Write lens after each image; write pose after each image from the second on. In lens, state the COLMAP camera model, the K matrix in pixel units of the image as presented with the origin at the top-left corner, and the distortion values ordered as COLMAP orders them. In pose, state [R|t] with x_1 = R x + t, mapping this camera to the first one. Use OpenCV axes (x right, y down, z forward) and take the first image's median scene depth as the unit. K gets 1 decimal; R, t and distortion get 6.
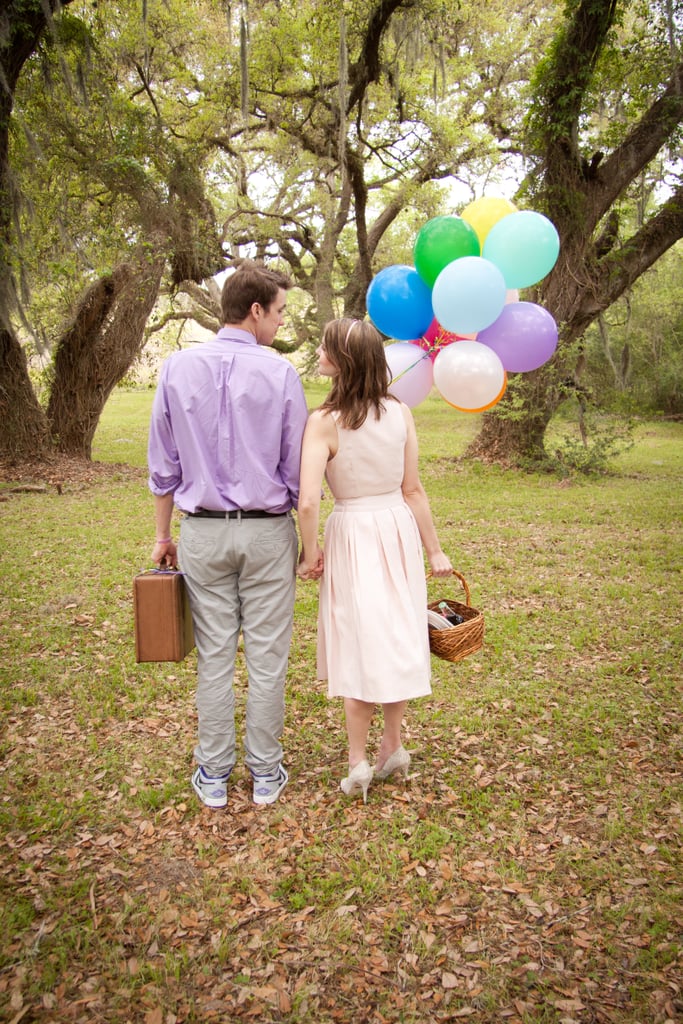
lens RADIAL K [[919.3, 0, 341.2], [0, 919.3, 522.1], [0, 0, 1]] dist [-0.066031, 0.082432]
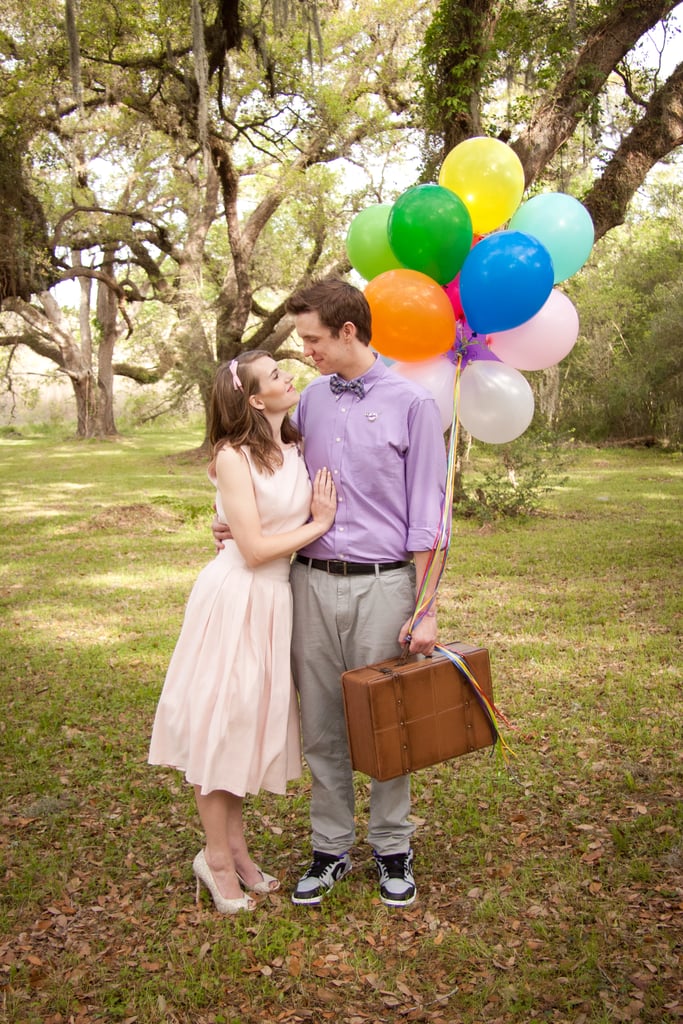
lens RADIAL K [[1172.3, 0, 337.9], [0, 1172.3, 516.5], [0, 0, 1]] dist [0.002954, 0.000000]
pose [[0.994521, -0.048217, 0.092750, 0.012721], [0.054123, 0.996592, -0.062257, 0.003791], [-0.089432, 0.066935, 0.993741, -0.027005]]
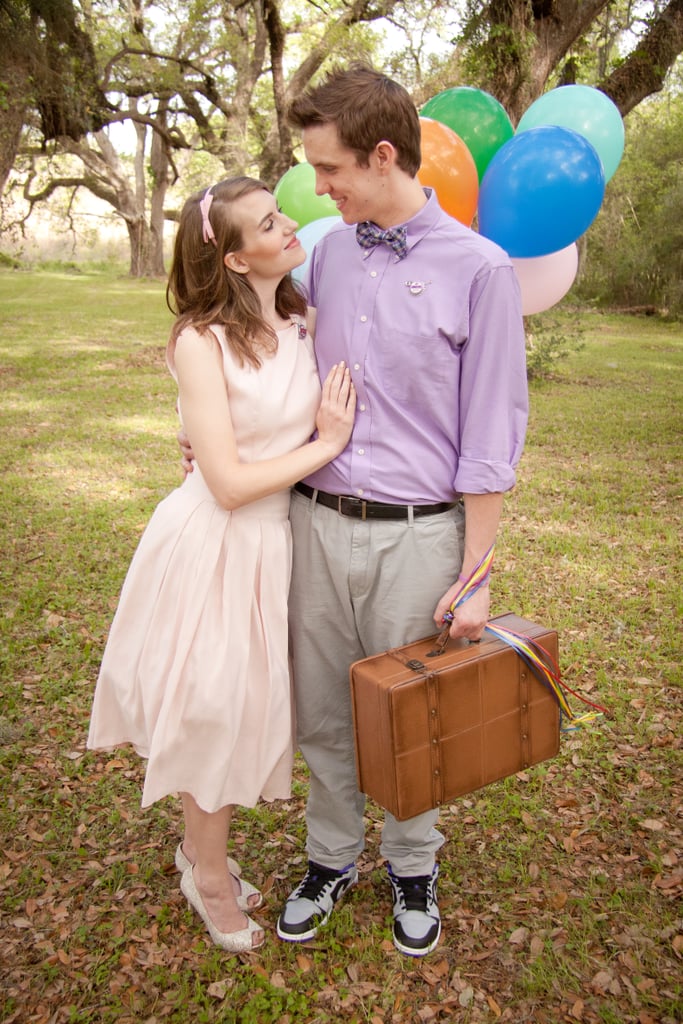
lens RADIAL K [[1005.6, 0, 342.7], [0, 1005.6, 521.9], [0, 0, 1]] dist [0.004305, 0.000000]
pose [[0.997082, -0.003664, 0.076246, 0.019831], [-0.003834, 0.995183, 0.097964, -0.010647], [-0.076238, -0.097970, 0.992265, 0.061143]]
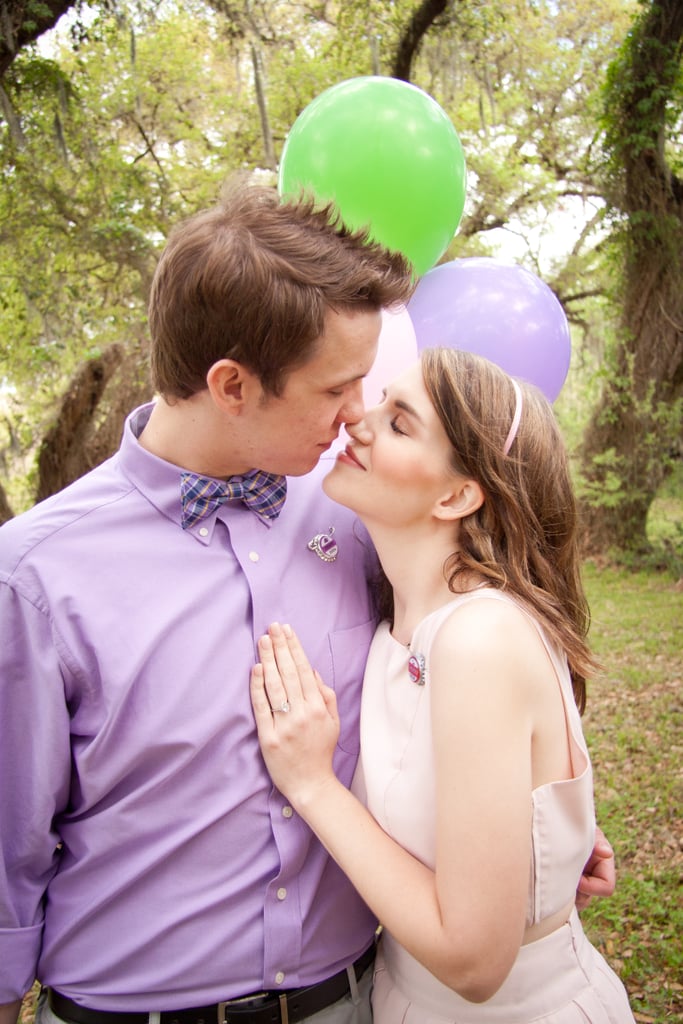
lens RADIAL K [[1005.6, 0, 338.6], [0, 1005.6, 524.5], [0, 0, 1]] dist [0.004305, 0.000000]
pose [[0.997028, -0.053939, -0.055006, 0.004123], [0.048545, 0.994285, -0.095081, -0.022240], [0.059820, 0.092128, 0.993949, 0.117976]]
